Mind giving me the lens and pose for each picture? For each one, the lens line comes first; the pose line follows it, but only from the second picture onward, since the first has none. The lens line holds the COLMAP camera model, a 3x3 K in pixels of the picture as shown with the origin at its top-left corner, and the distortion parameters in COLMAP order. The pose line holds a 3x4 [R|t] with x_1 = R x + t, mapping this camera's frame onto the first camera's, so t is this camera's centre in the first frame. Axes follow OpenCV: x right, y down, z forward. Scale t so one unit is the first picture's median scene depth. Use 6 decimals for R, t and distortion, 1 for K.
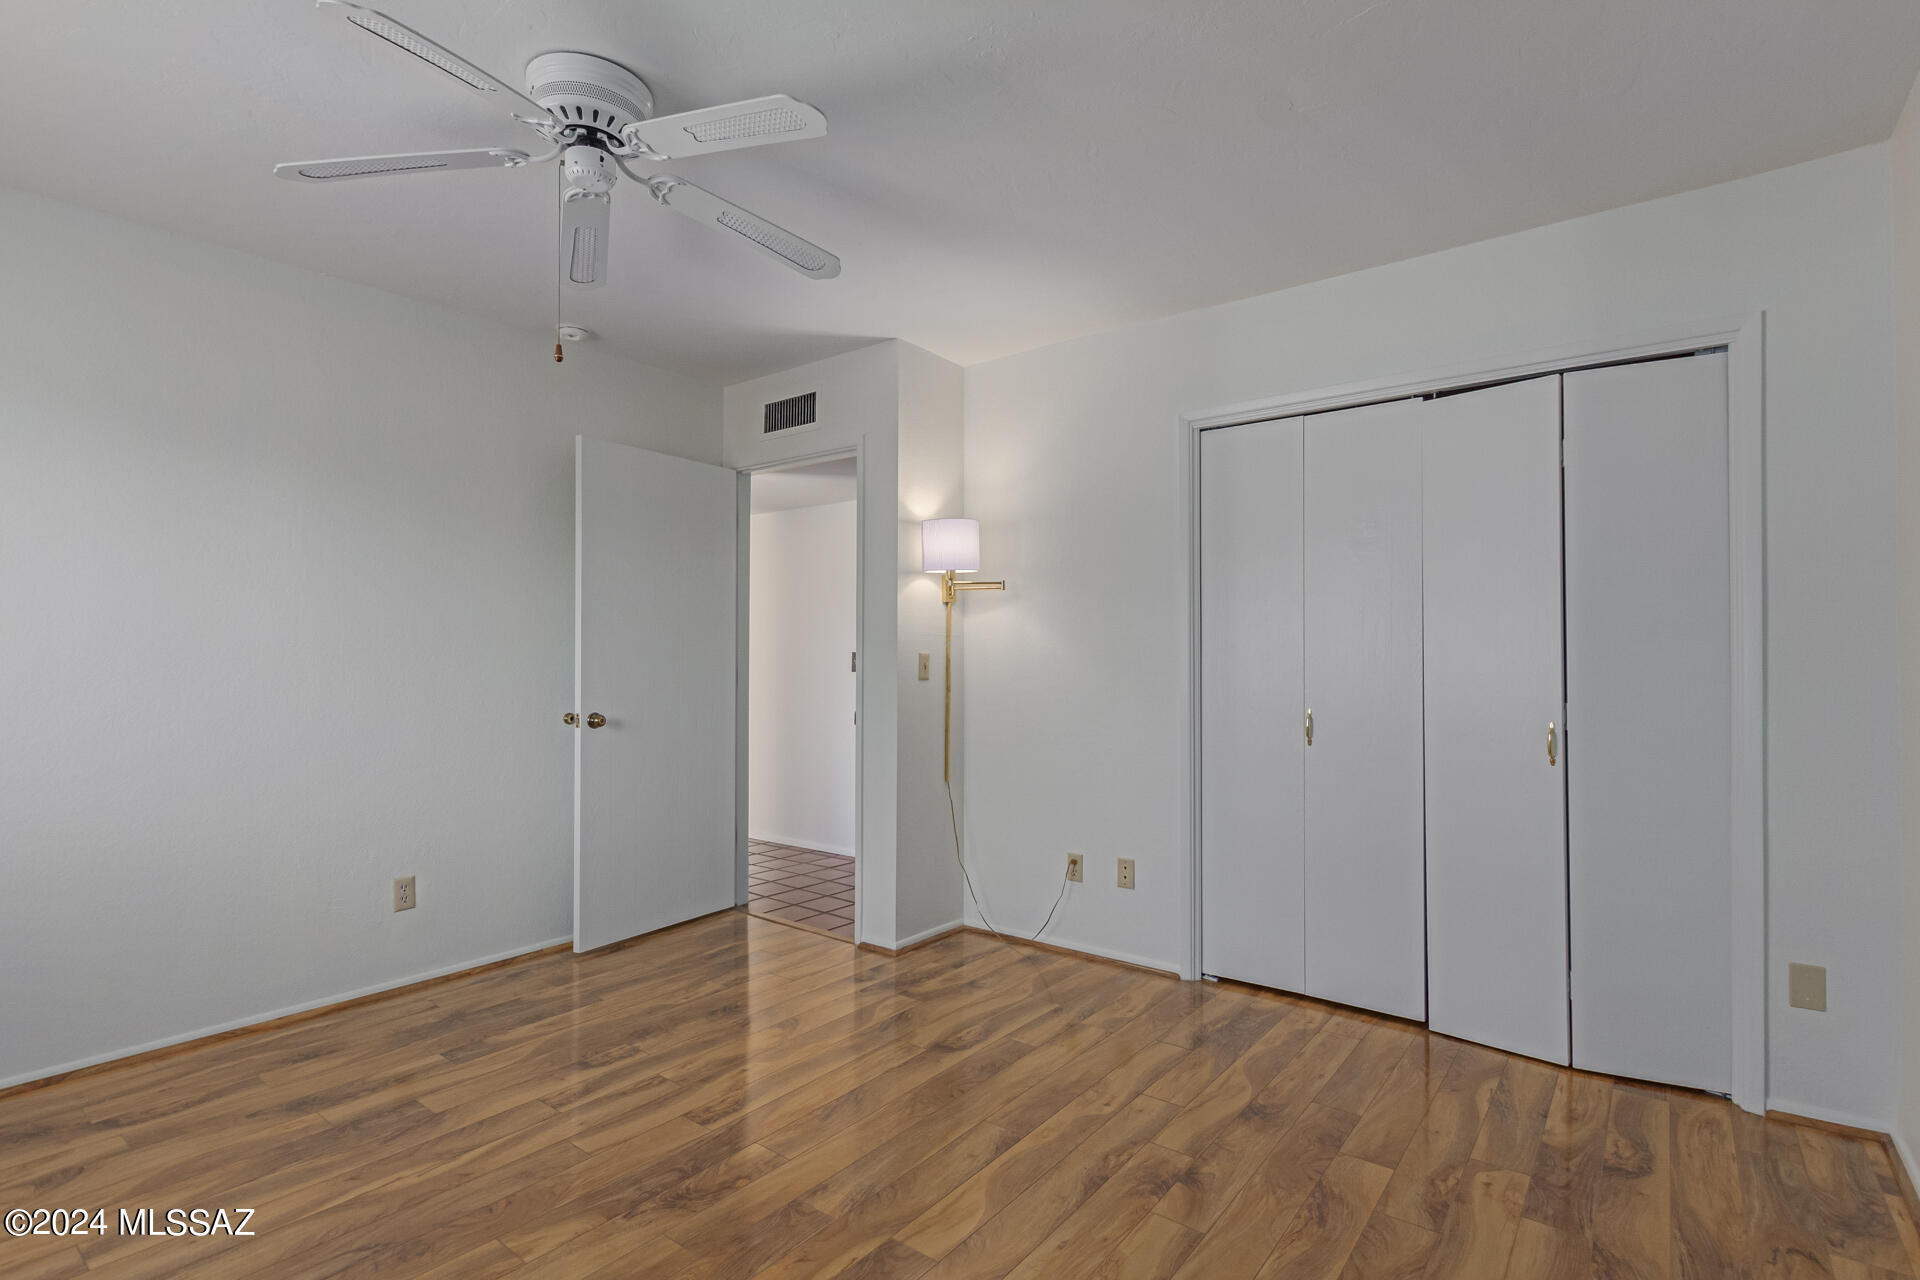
lens RADIAL K [[924.3, 0, 962.9], [0, 924.3, 654.2], [0, 0, 1]] dist [0.009103, -0.000510]
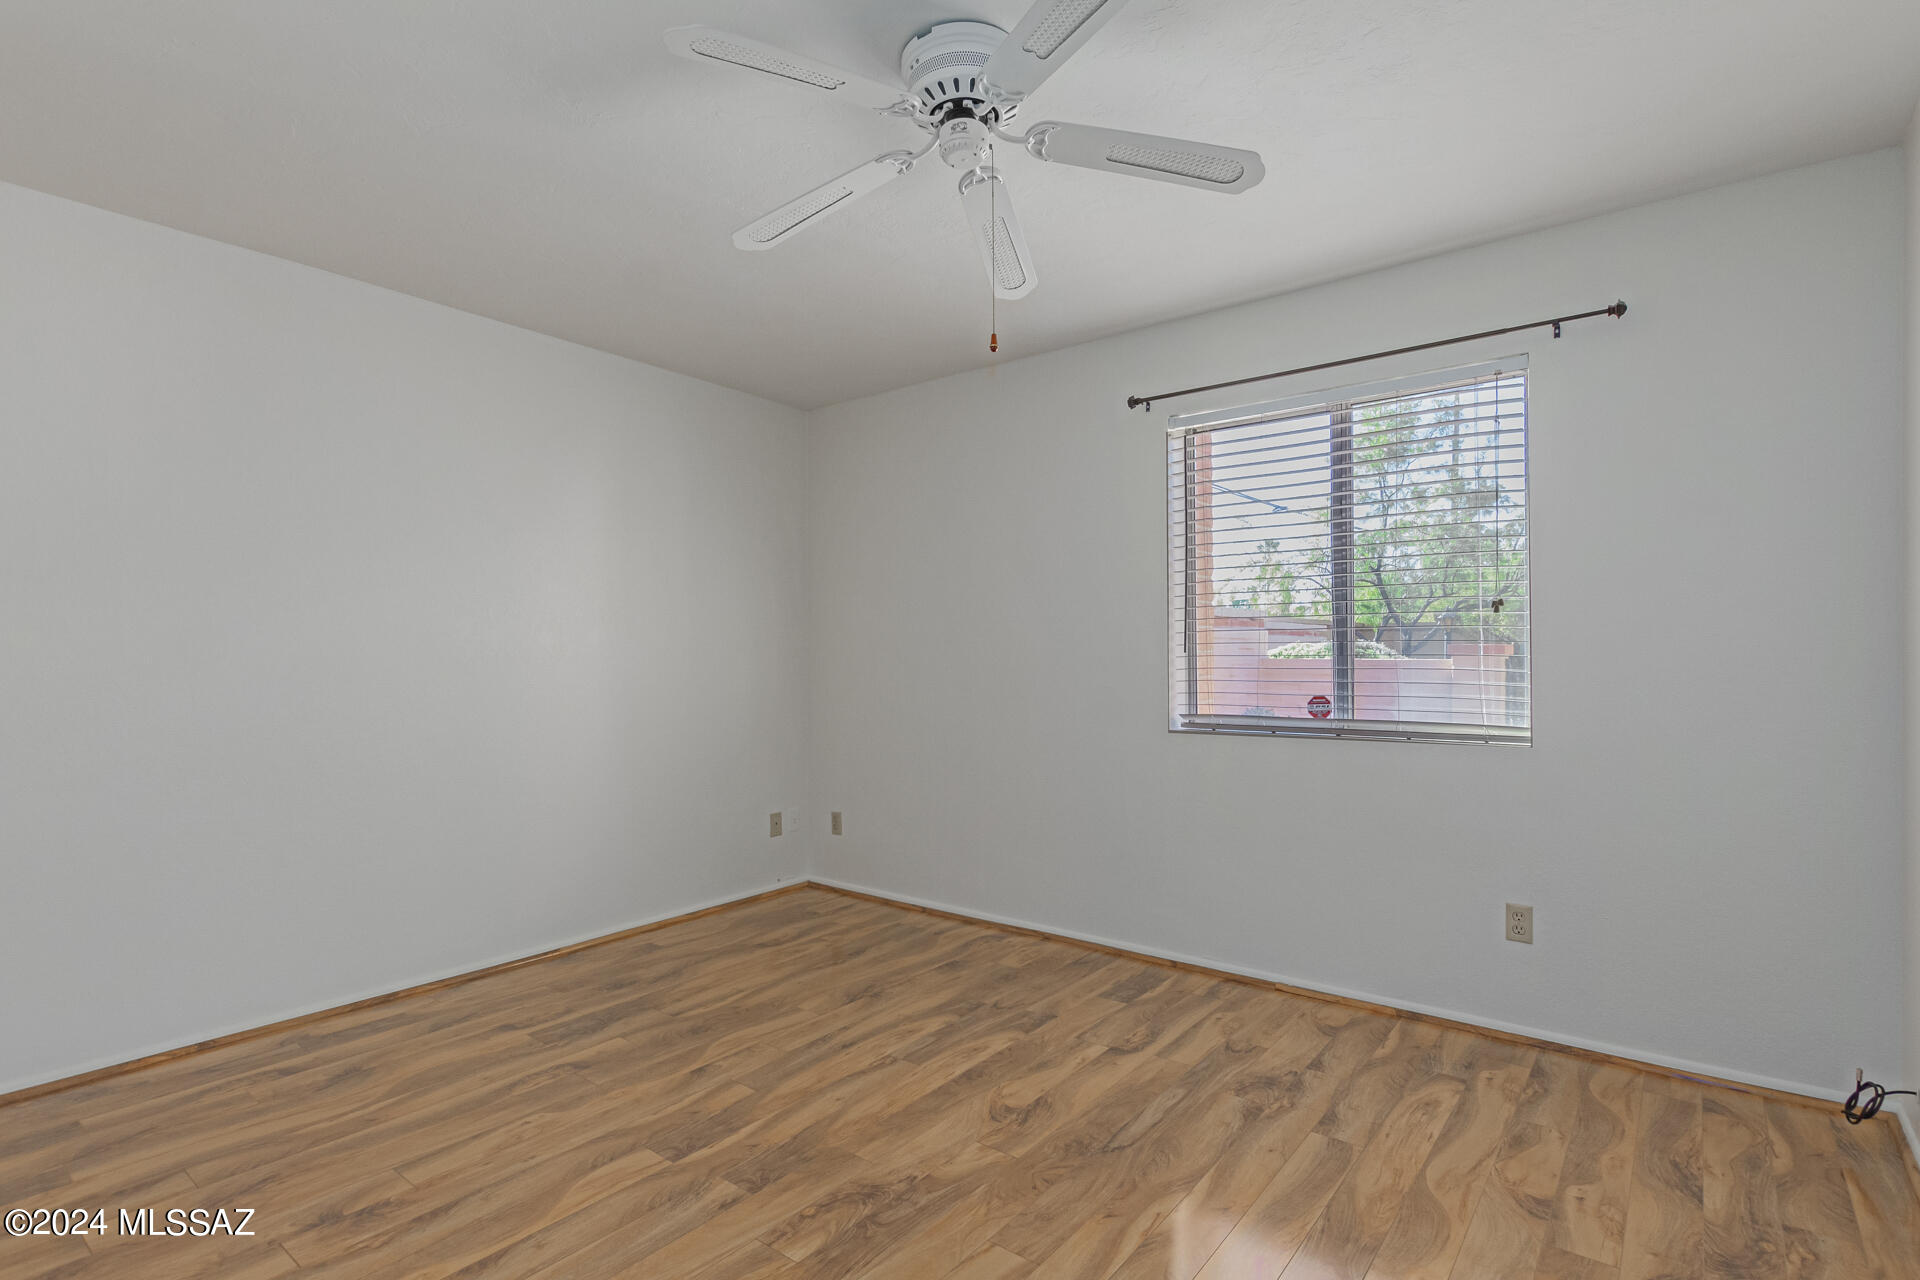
lens RADIAL K [[924.3, 0, 962.2], [0, 924.3, 640.2], [0, 0, 1]] dist [0.009103, -0.000510]
pose [[-0.999888, 0.003887, 0.014441, -0.399497], [0.003550, 0.999724, -0.023244, 0.013504], [-0.014528, -0.023190, -0.999626, 1.905934]]
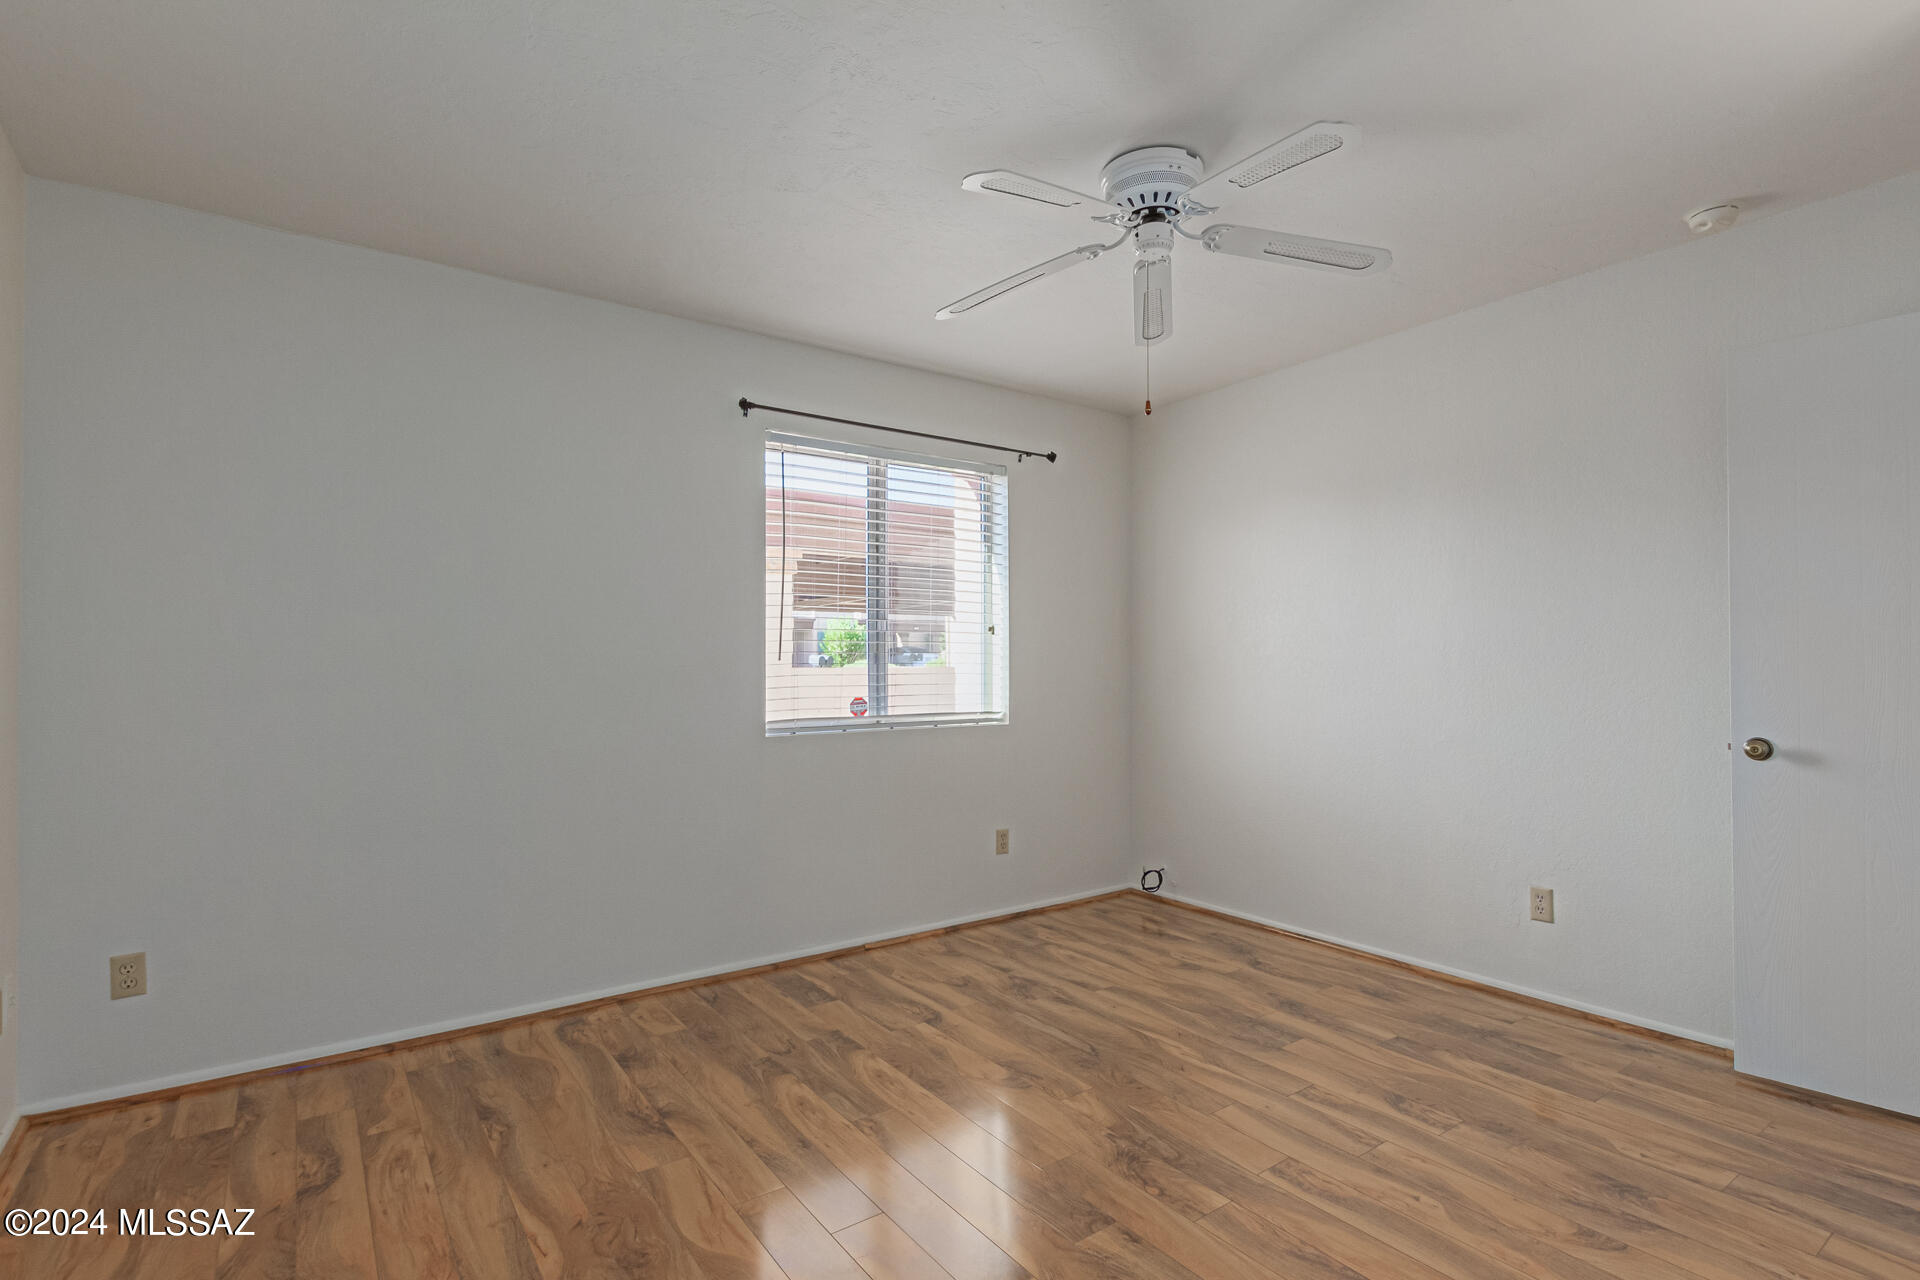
lens RADIAL K [[924.3, 0, 965.6], [0, 924.3, 648.1], [0, 0, 1]] dist [0.009103, -0.000510]
pose [[-0.287244, -0.013834, -0.957757, 0.757482], [0.007650, 0.999831, -0.016736, 0.005657], [0.957827, -0.012134, -0.287090, 1.074209]]
